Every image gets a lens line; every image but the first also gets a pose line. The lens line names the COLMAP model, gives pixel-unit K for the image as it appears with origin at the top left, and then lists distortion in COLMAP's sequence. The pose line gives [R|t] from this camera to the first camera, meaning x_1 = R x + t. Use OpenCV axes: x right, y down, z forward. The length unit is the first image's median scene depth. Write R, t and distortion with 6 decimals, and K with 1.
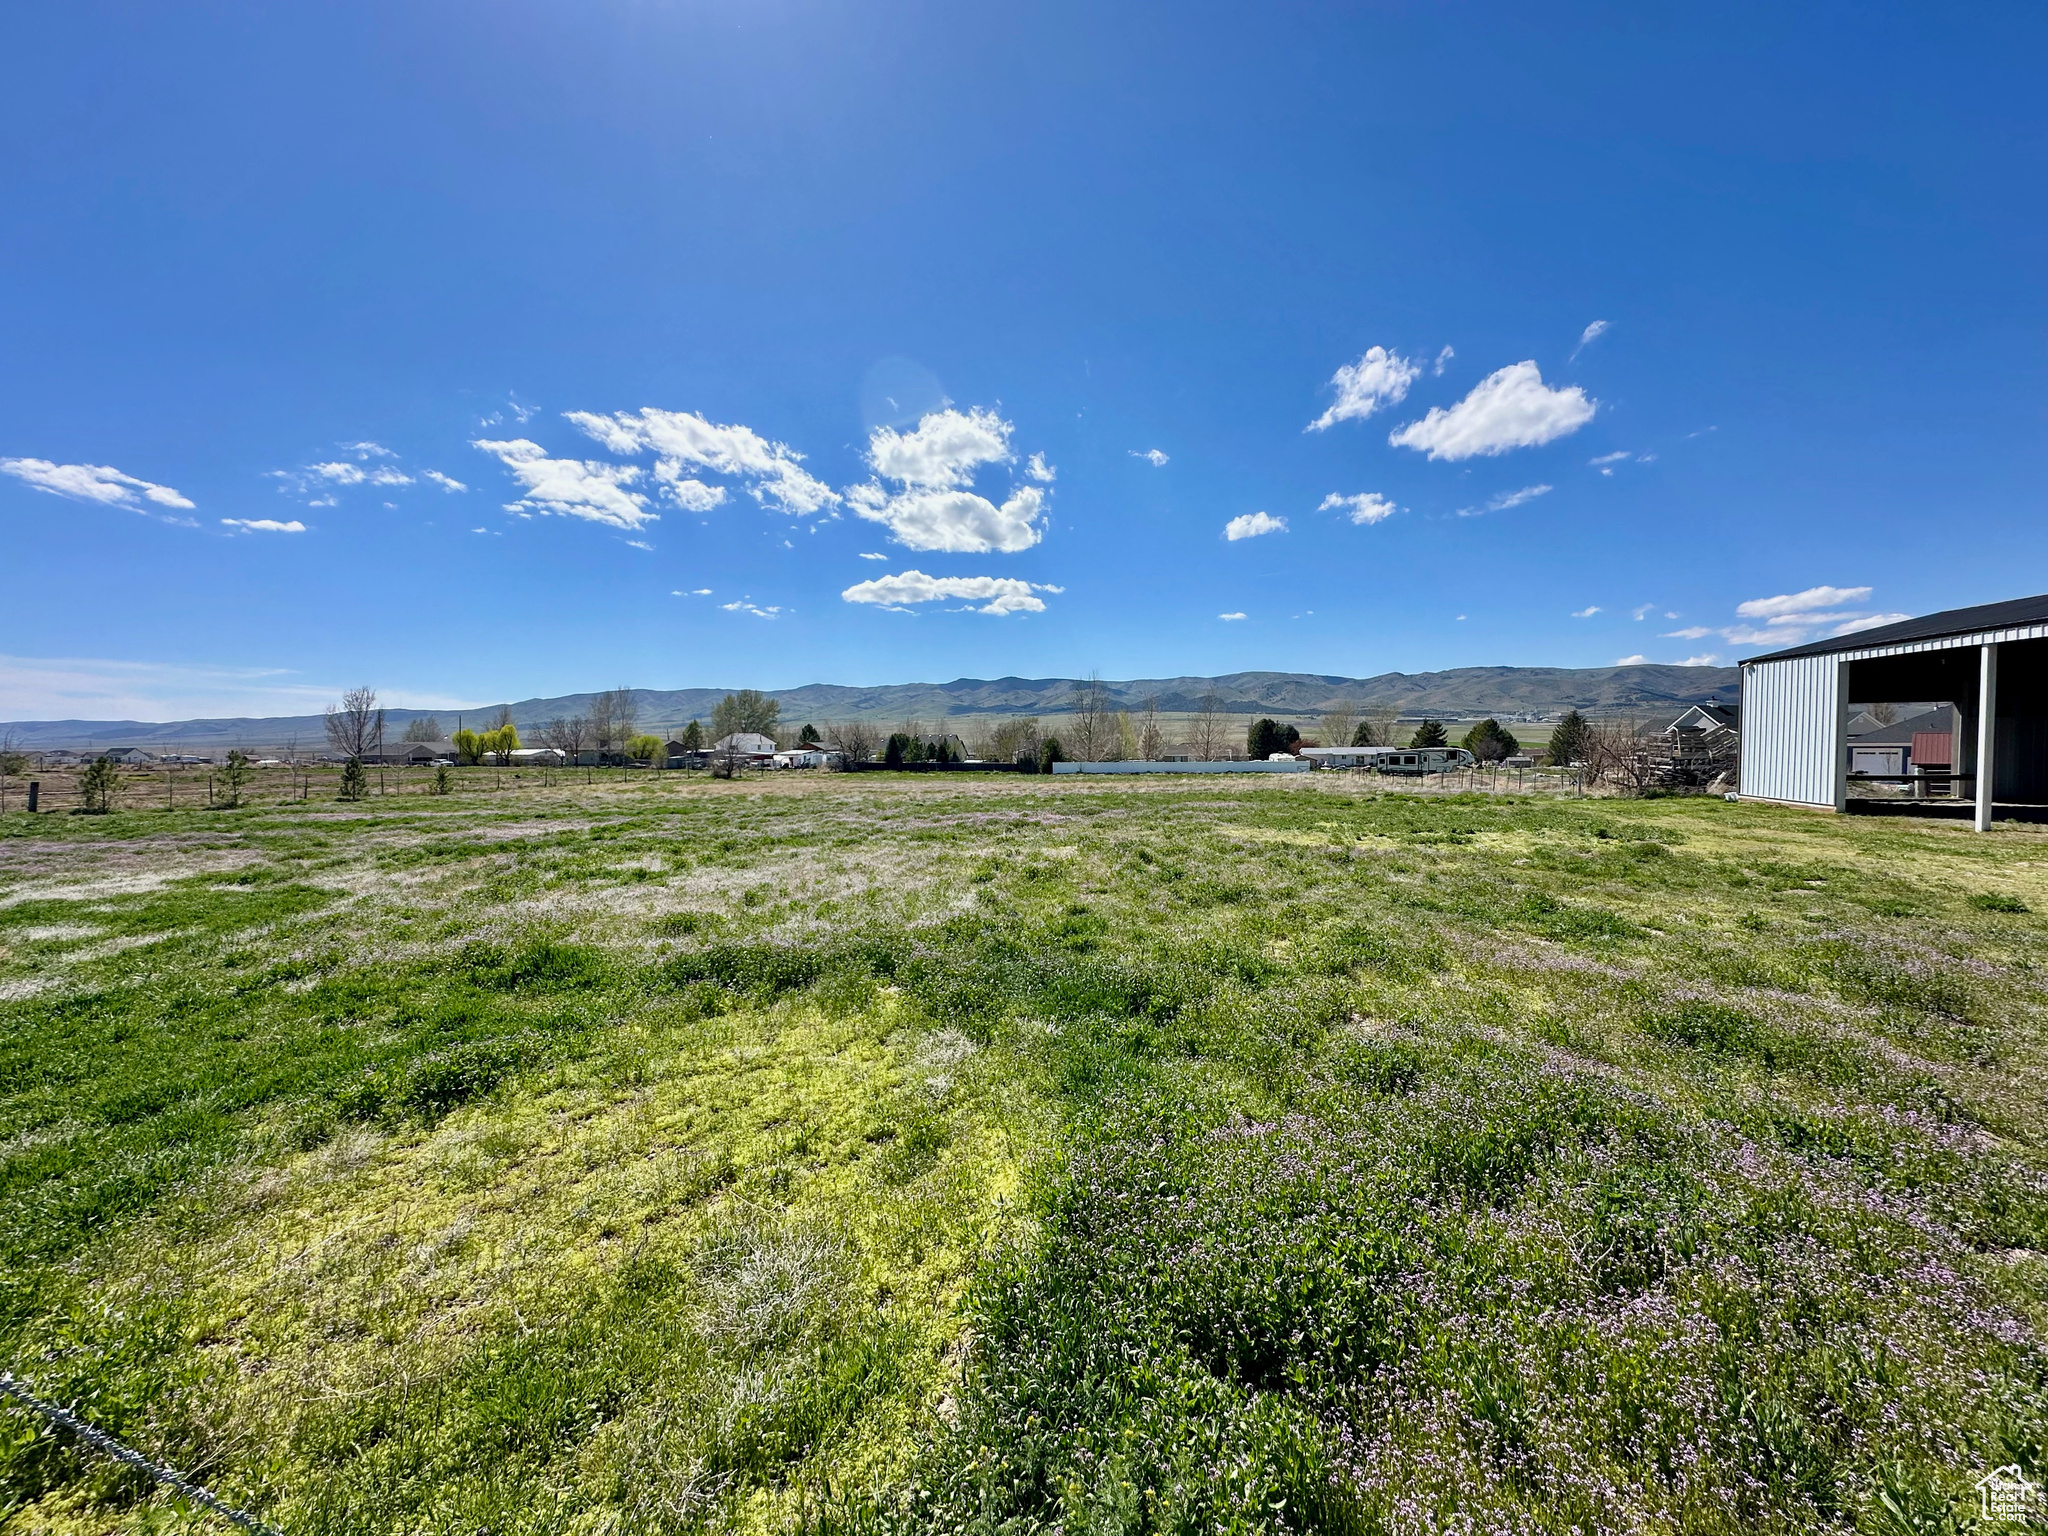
lens RADIAL K [[808.7, 0, 1024.0], [0, 808.7, 768.0], [0, 0, 1]] dist [-0.000745, 0.000004]
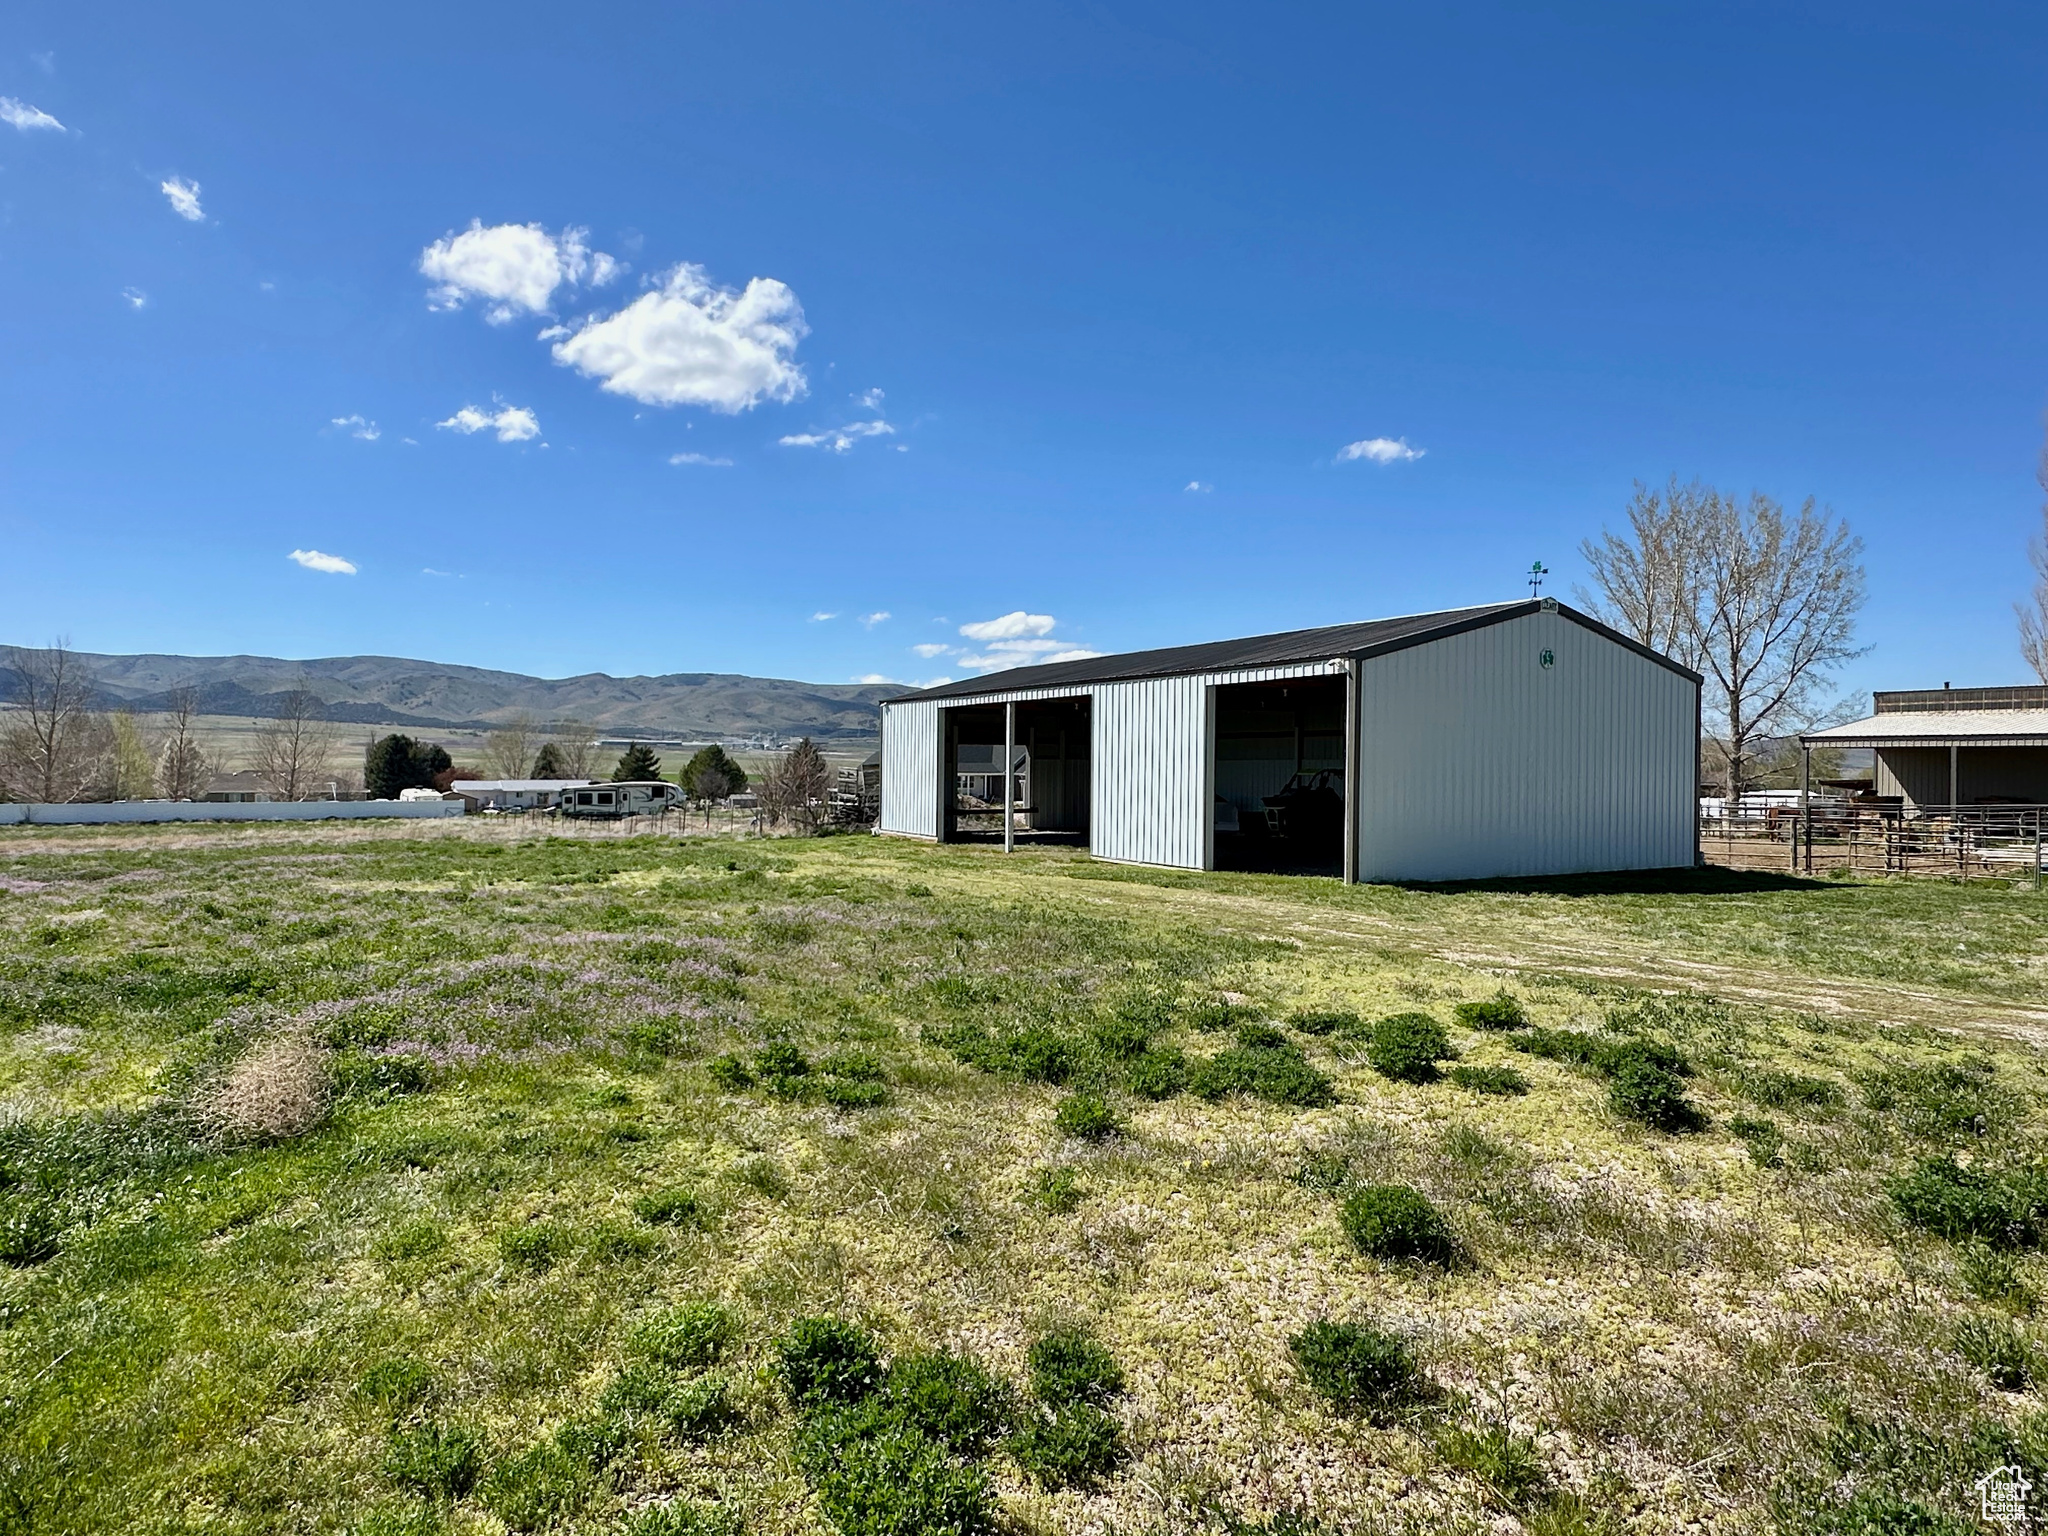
lens RADIAL K [[1219.9, 0, 1024.0], [0, 1219.9, 768.0], [0, 0, 1]] dist [-0.005171, -0.002643]
pose [[0.721379, 0.015391, 0.692369, -0.015038], [0.009234, 0.999450, -0.031838, 0.001486], [-0.692479, 0.029361, 0.720840, -0.061829]]
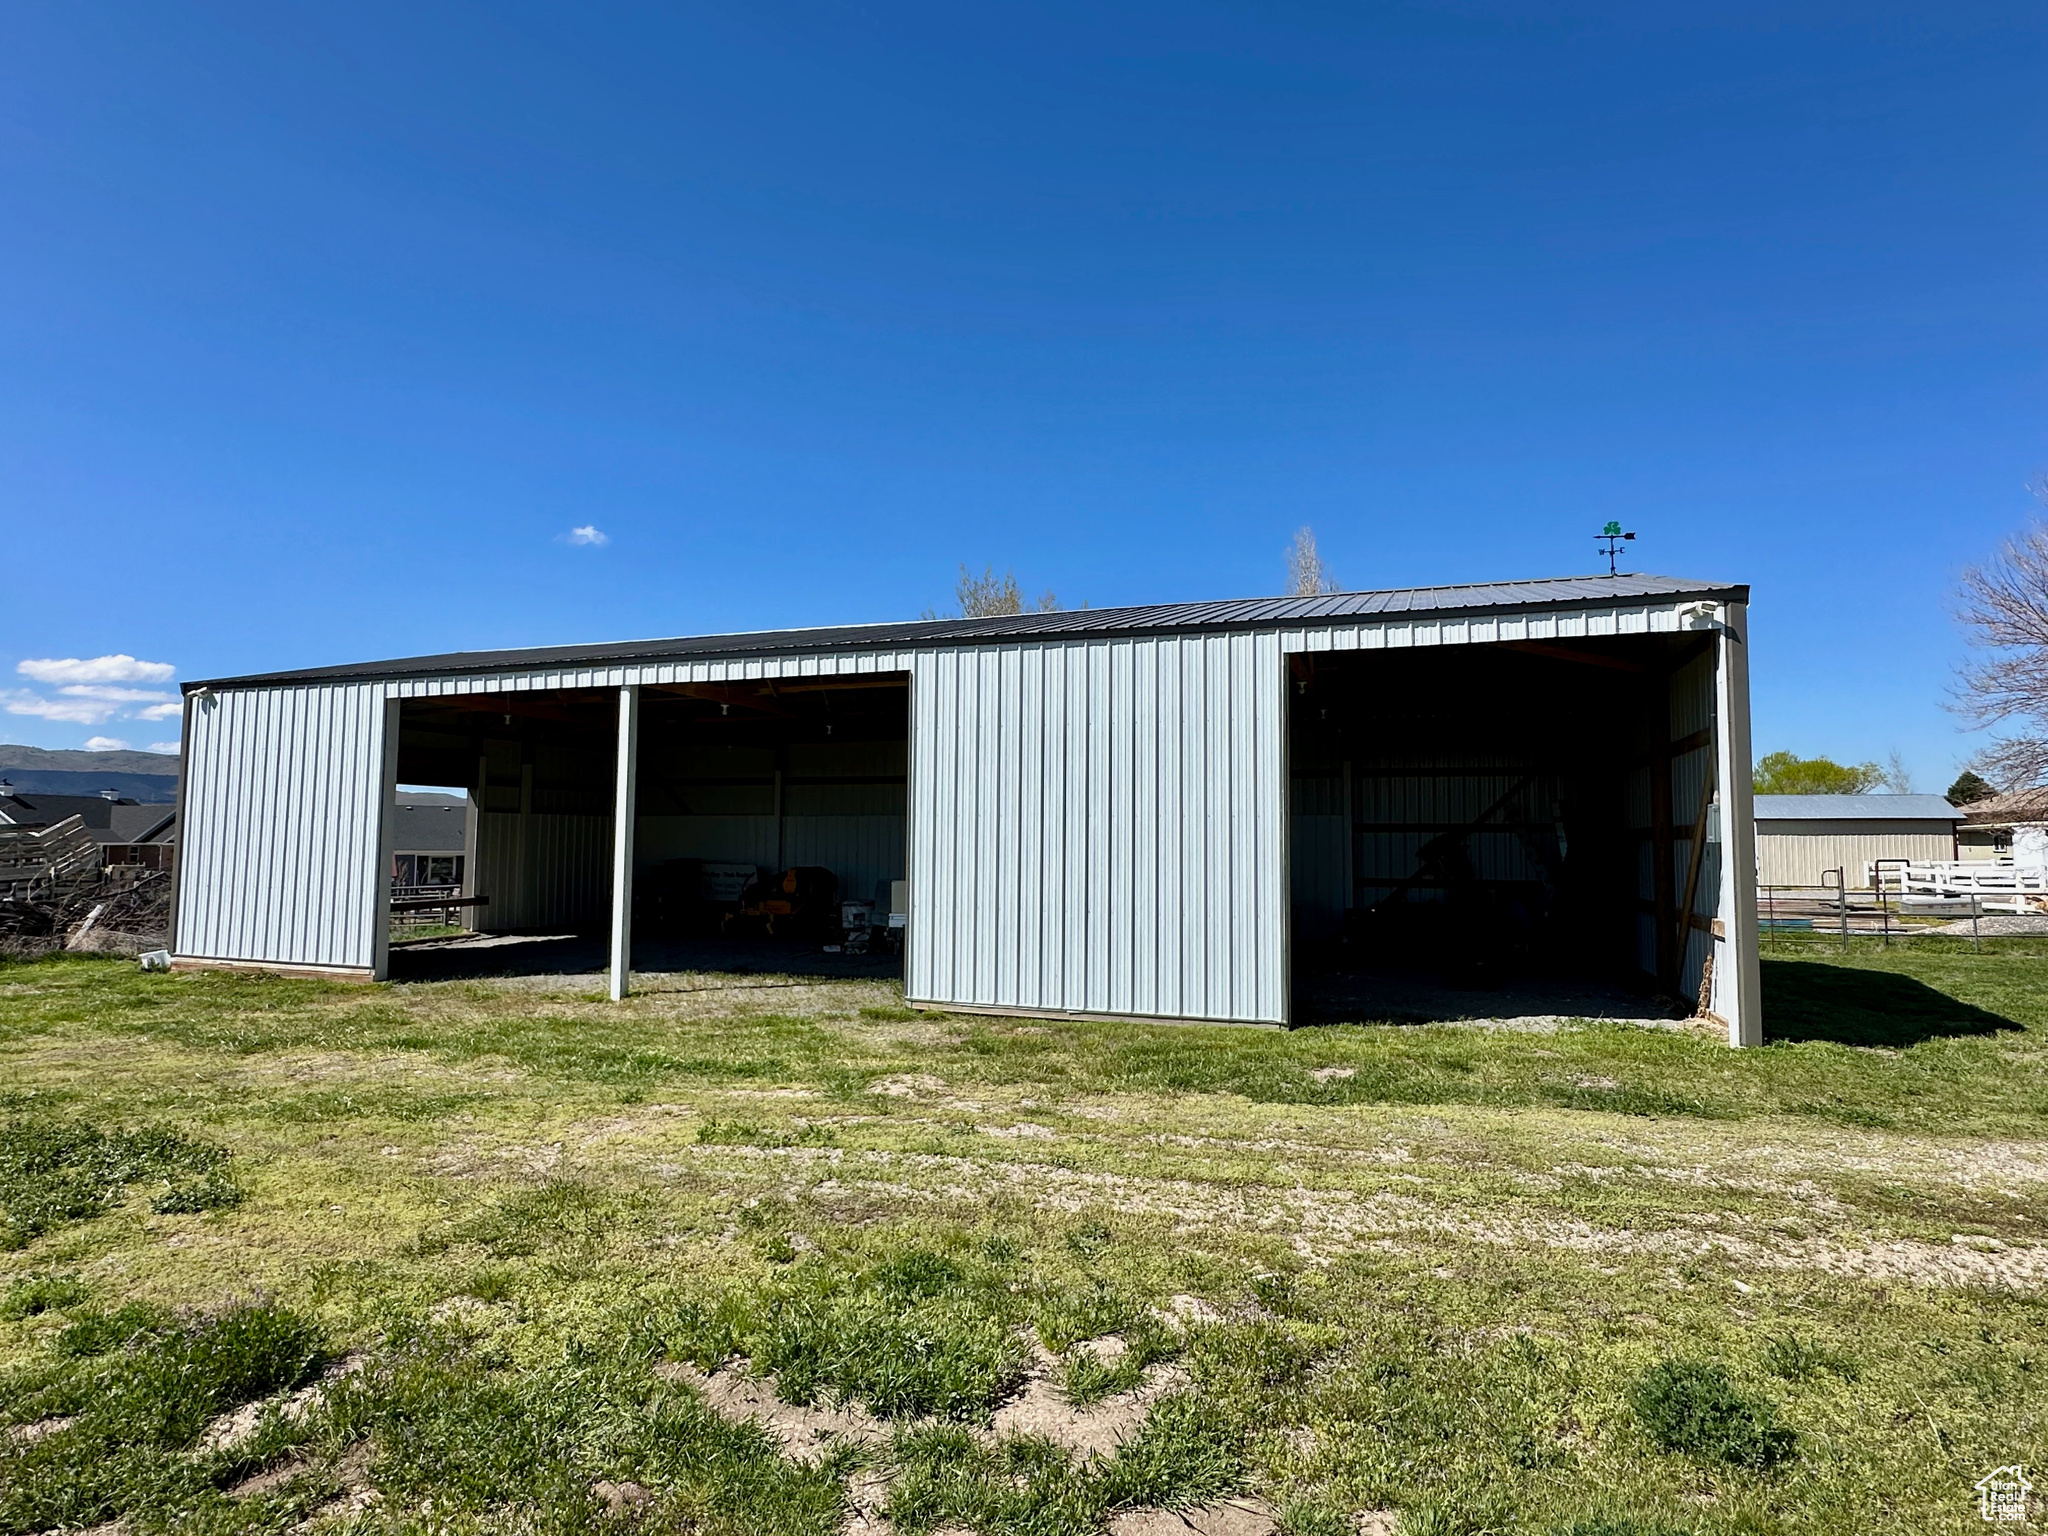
lens RADIAL K [[1094.4, 0, 1024.0], [0, 1094.4, 768.0], [0, 0, 1]] dist [-0.000786, 0.000101]
pose [[0.100966, 0.076551, 0.991940, 0.069219], [0.029939, 0.996350, -0.079939, -0.002833], [-0.994439, 0.037769, 0.098306, 0.105702]]
